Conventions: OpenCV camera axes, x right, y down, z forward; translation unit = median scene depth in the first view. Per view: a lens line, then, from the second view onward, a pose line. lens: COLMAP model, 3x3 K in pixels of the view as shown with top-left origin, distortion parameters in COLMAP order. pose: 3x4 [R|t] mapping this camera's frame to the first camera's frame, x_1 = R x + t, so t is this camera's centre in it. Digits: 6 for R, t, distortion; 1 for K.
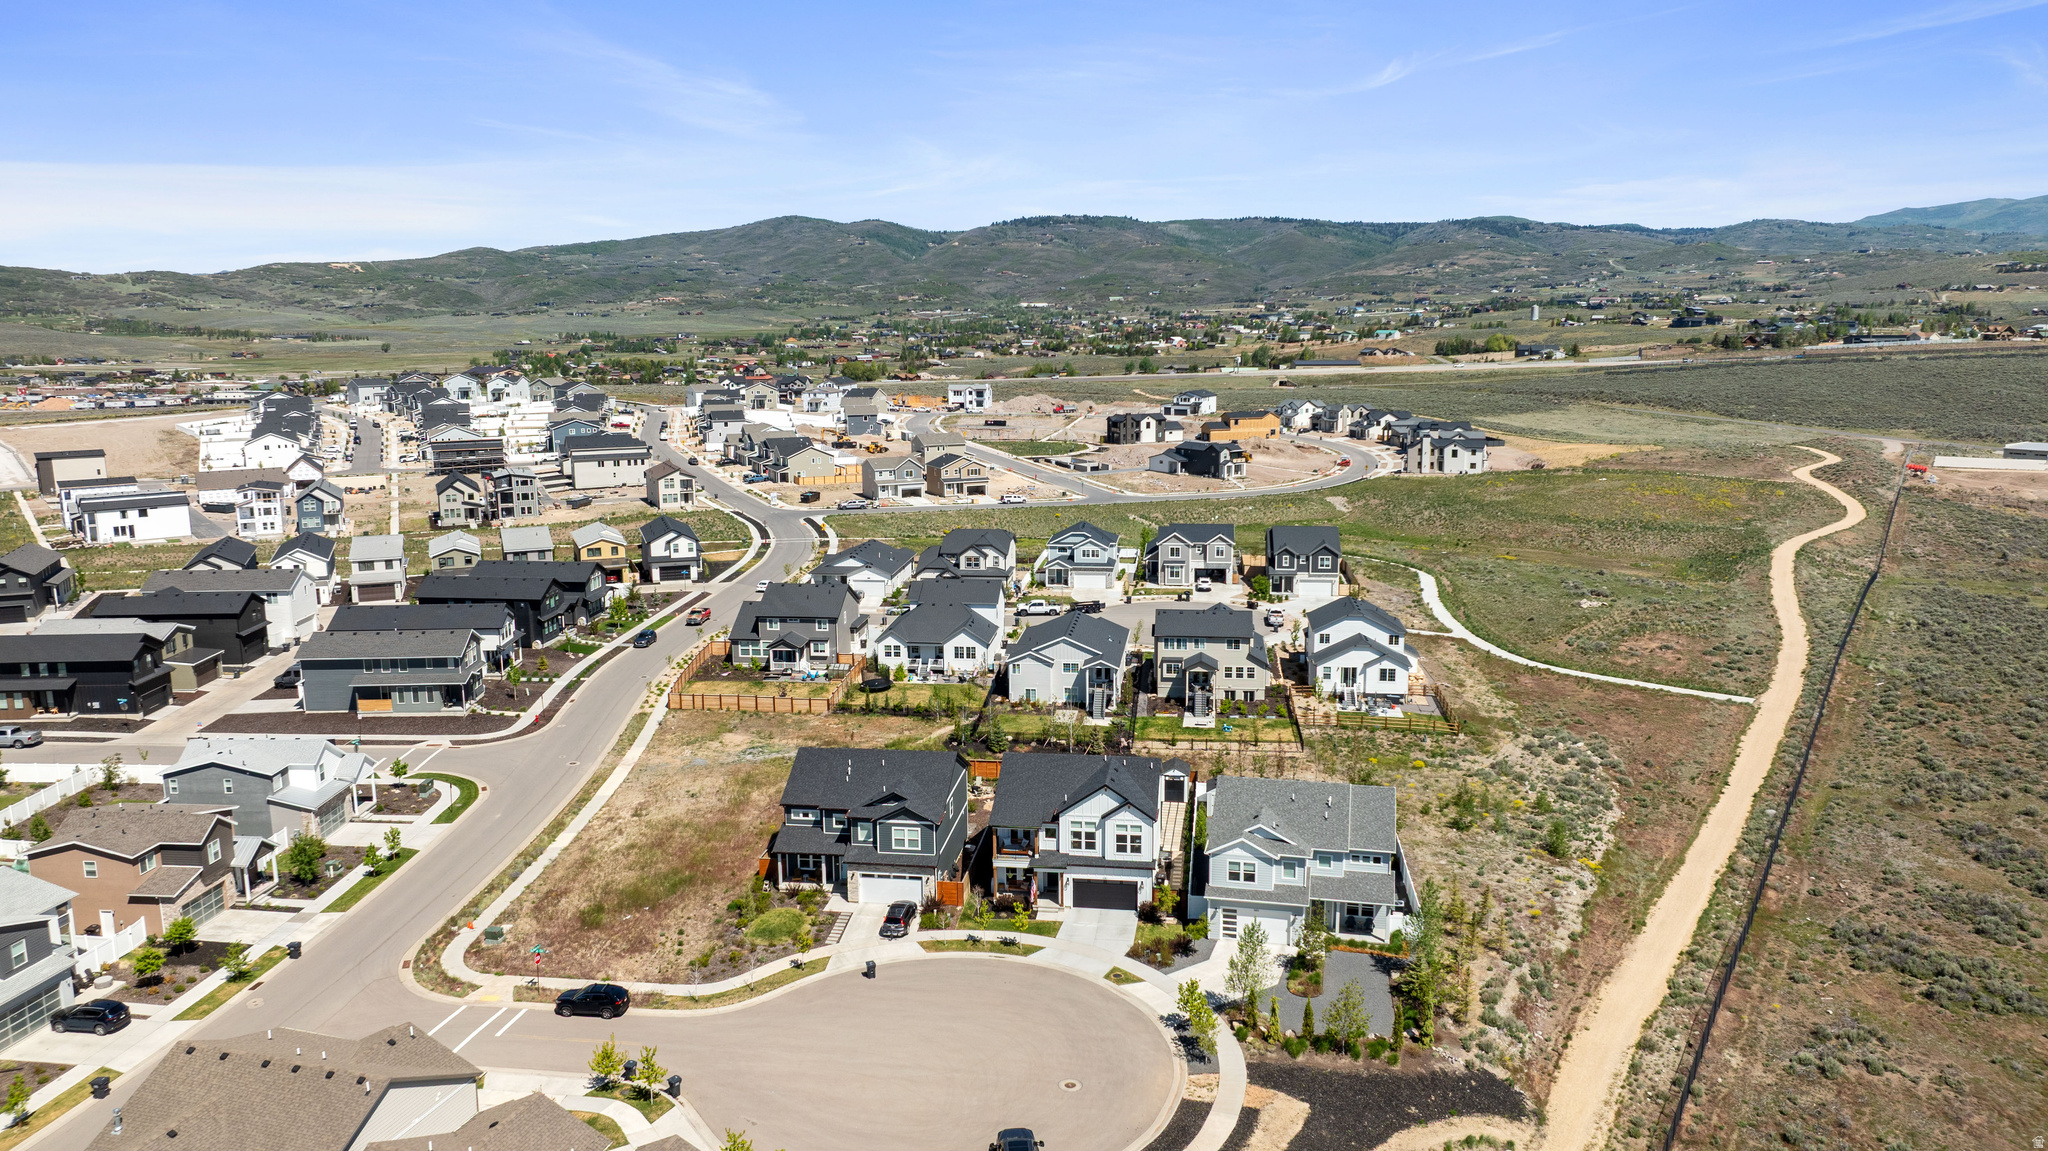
lens RADIAL K [[1451.5, 0, 1024.8], [0, 1451.5, 573.5], [0, 0, 1]] dist [-0.030653, 0.023222]
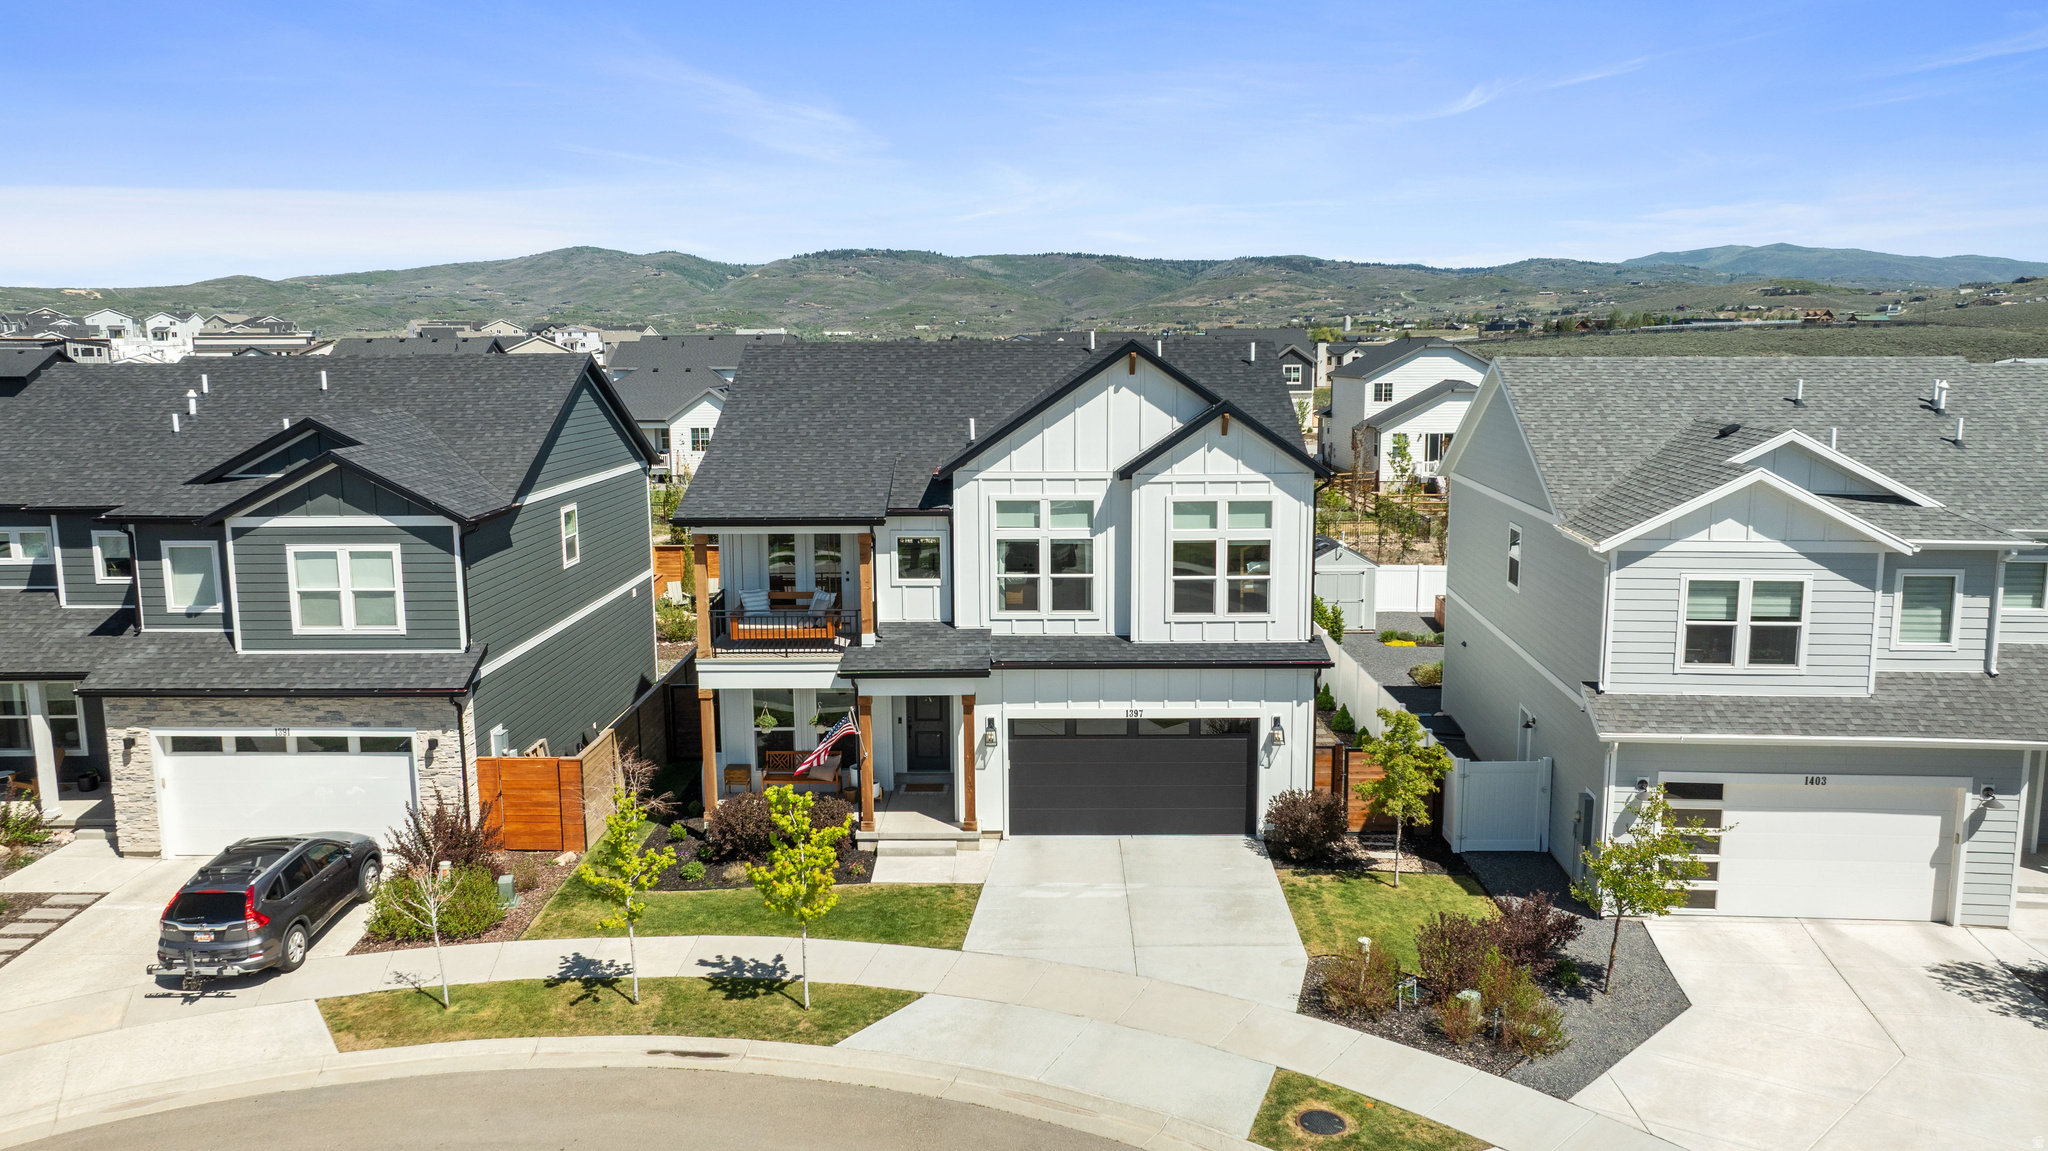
lens RADIAL K [[1451.5, 0, 1031.5], [0, 1451.5, 564.3], [0, 0, 1]] dist [-0.030653, 0.023222]
pose [[0.990564, -0.018640, 0.135774, 0.001529], [0.023435, 0.999154, -0.033806, 0.136818], [-0.135029, 0.036669, 0.990163, 0.530368]]
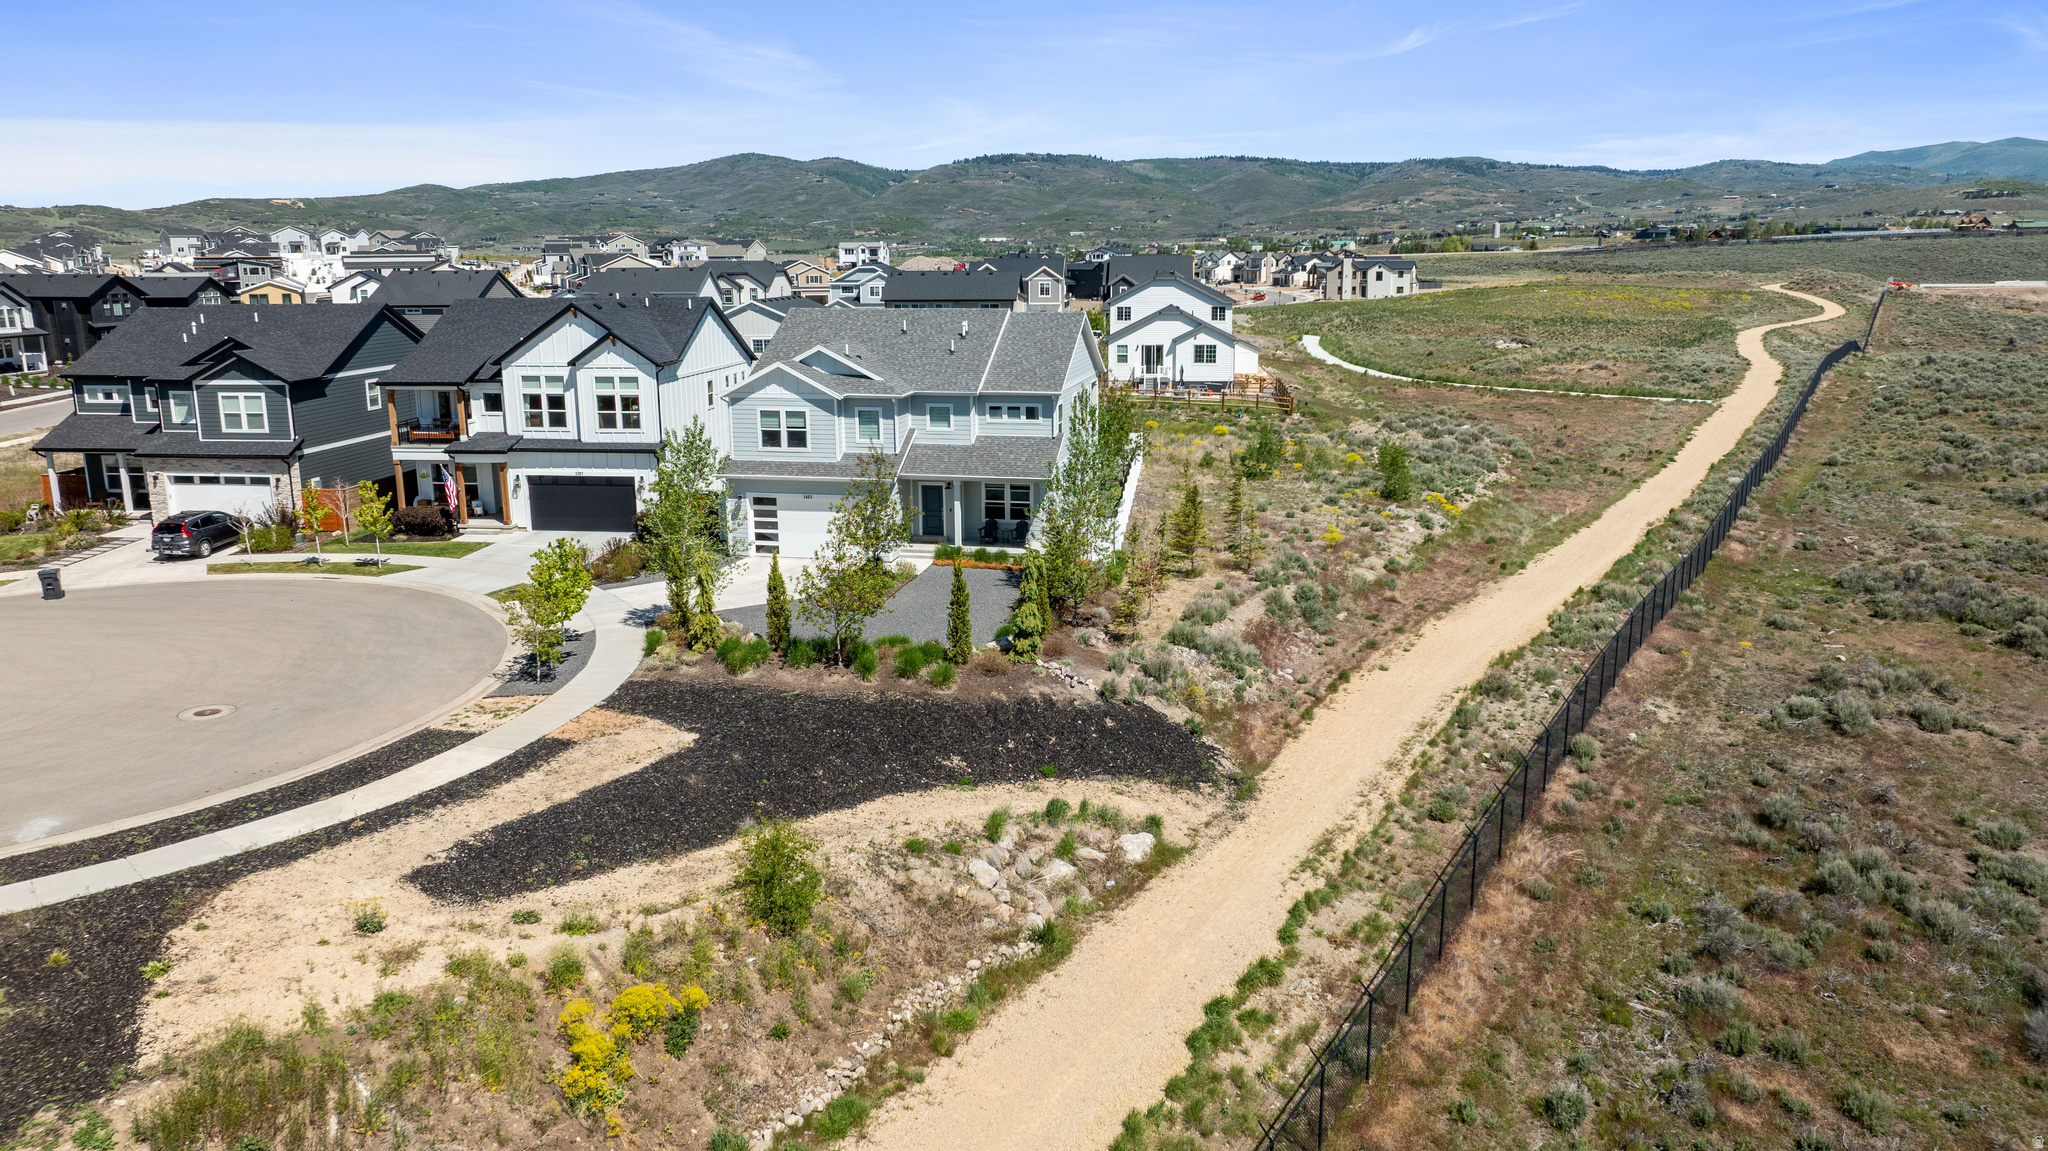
lens RADIAL K [[1451.5, 0, 1028.1], [0, 1451.5, 572.5], [0, 0, 1]] dist [-0.030653, 0.023222]
pose [[0.999730, -0.003971, 0.022881, 0.156168], [0.003209, 0.999441, 0.033269, 0.164565], [-0.023000, -0.033187, 0.999184, 0.302063]]
